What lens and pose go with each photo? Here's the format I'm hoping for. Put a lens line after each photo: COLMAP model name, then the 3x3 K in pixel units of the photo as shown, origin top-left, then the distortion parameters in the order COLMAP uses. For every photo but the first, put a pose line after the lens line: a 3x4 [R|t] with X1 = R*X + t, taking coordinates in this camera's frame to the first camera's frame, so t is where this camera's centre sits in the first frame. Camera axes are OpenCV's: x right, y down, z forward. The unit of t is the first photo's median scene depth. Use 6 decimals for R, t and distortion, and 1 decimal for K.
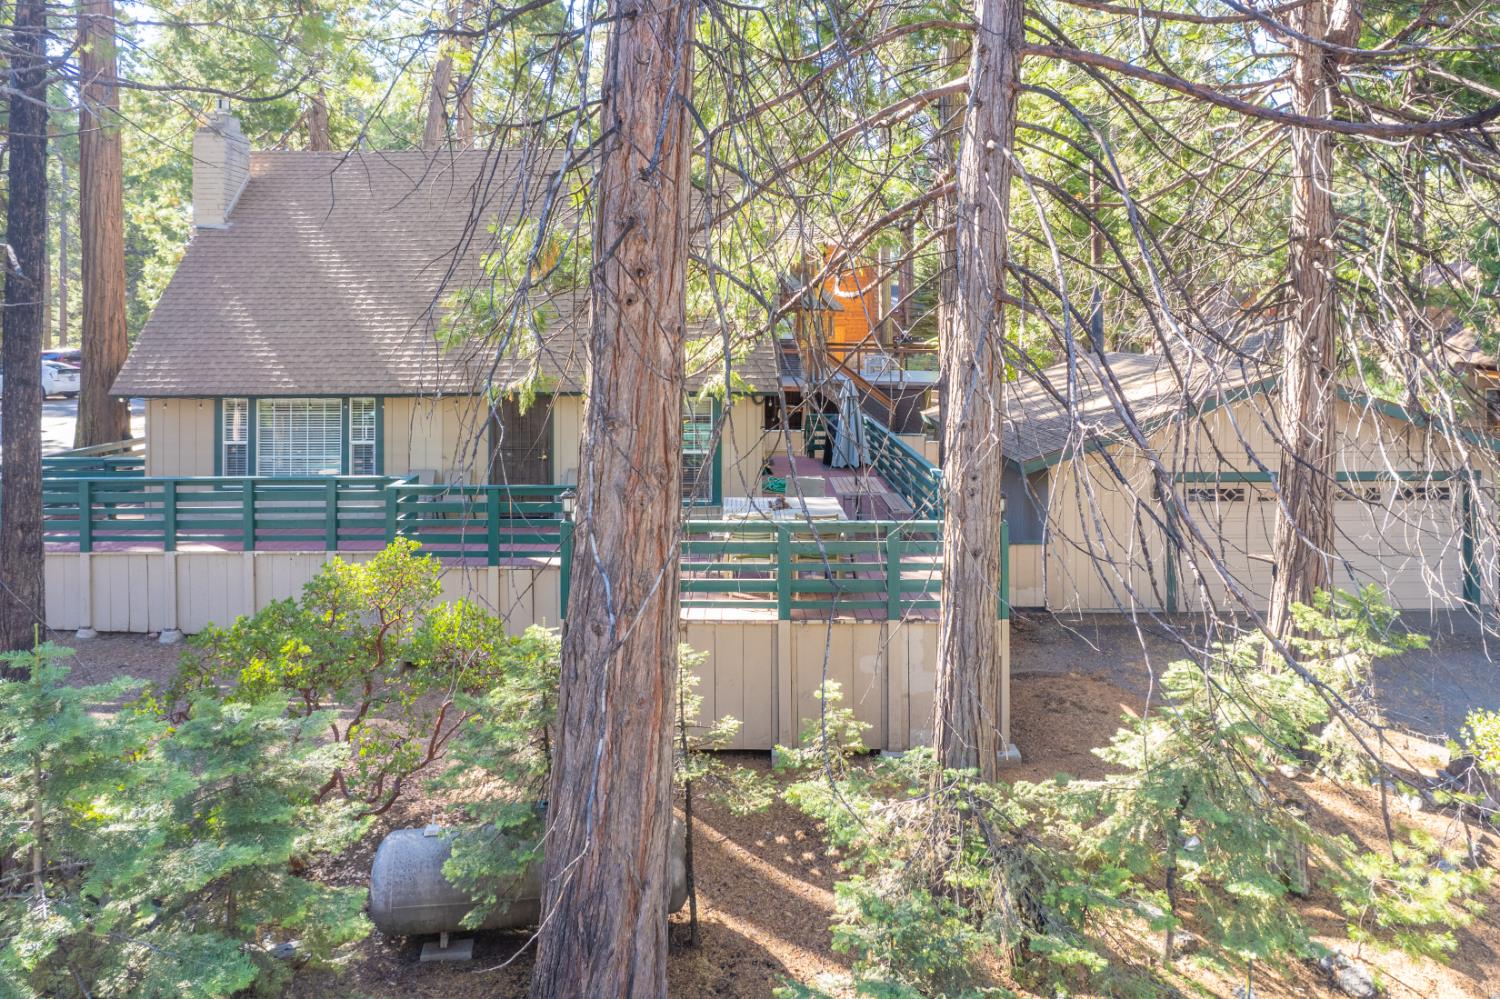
lens RADIAL K [[926.7, 0, 750.0], [0, 926.7, 499.5], [0, 0, 1]] dist [-0.032621, -0.000342]
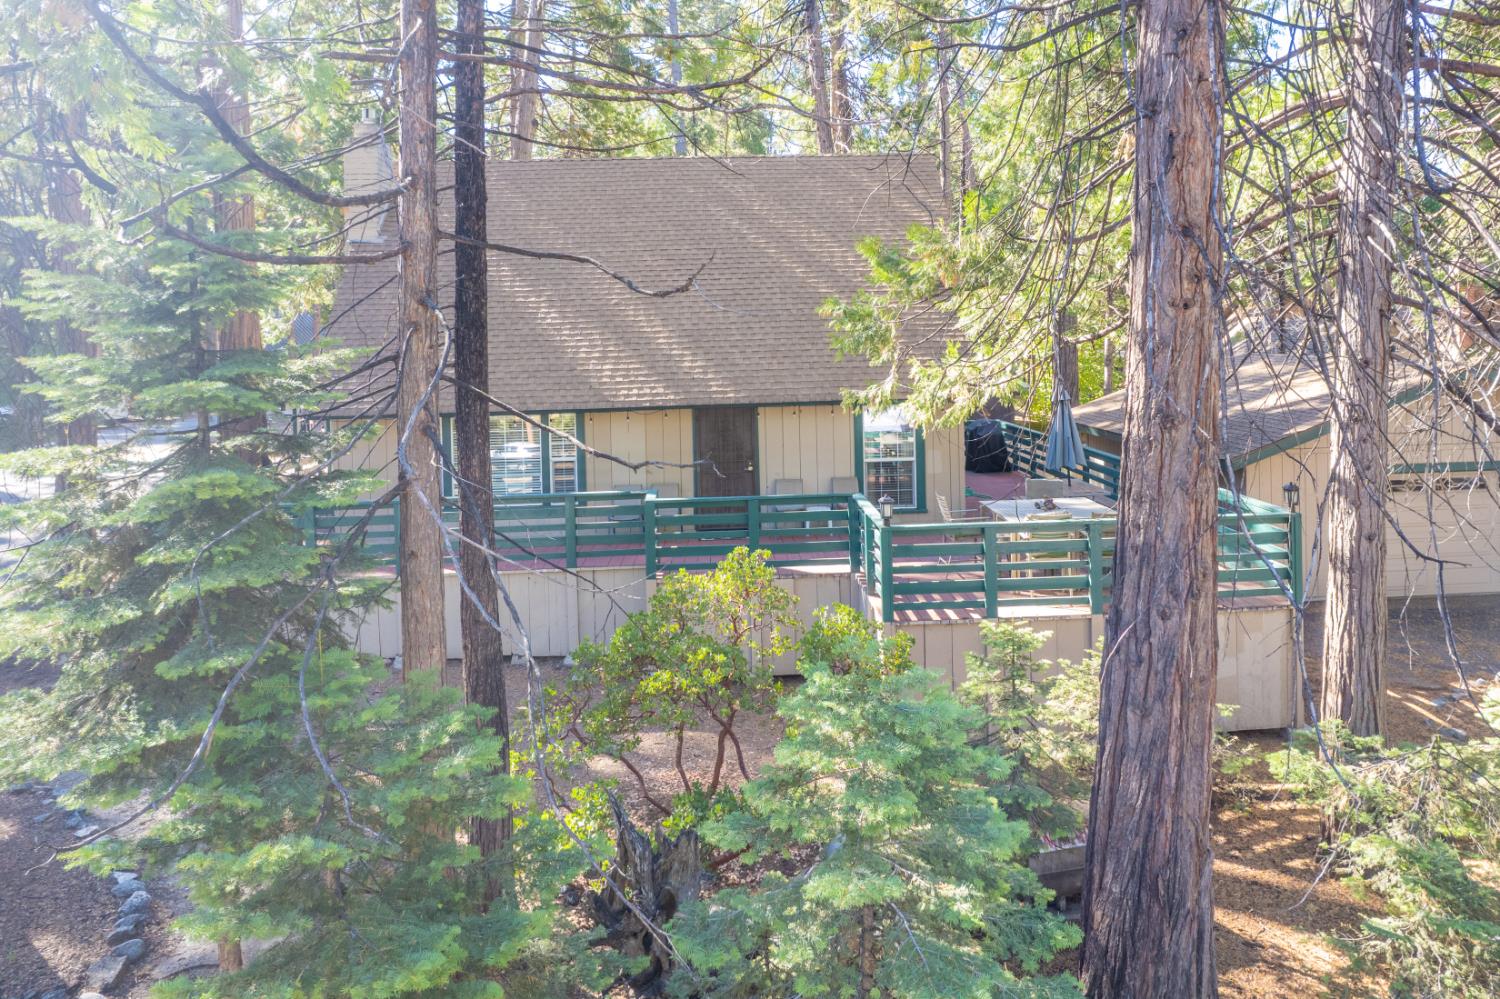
lens RADIAL K [[951.1, 0, 735.2], [0, 951.1, 533.7], [0, 0, 1]] dist [-0.075730, 0.056575]
pose [[0.997960, -0.033809, 0.054153, -0.334886], [0.032841, 0.999286, 0.018672, 0.005479], [-0.054745, -0.016856, 0.998358, -0.025499]]
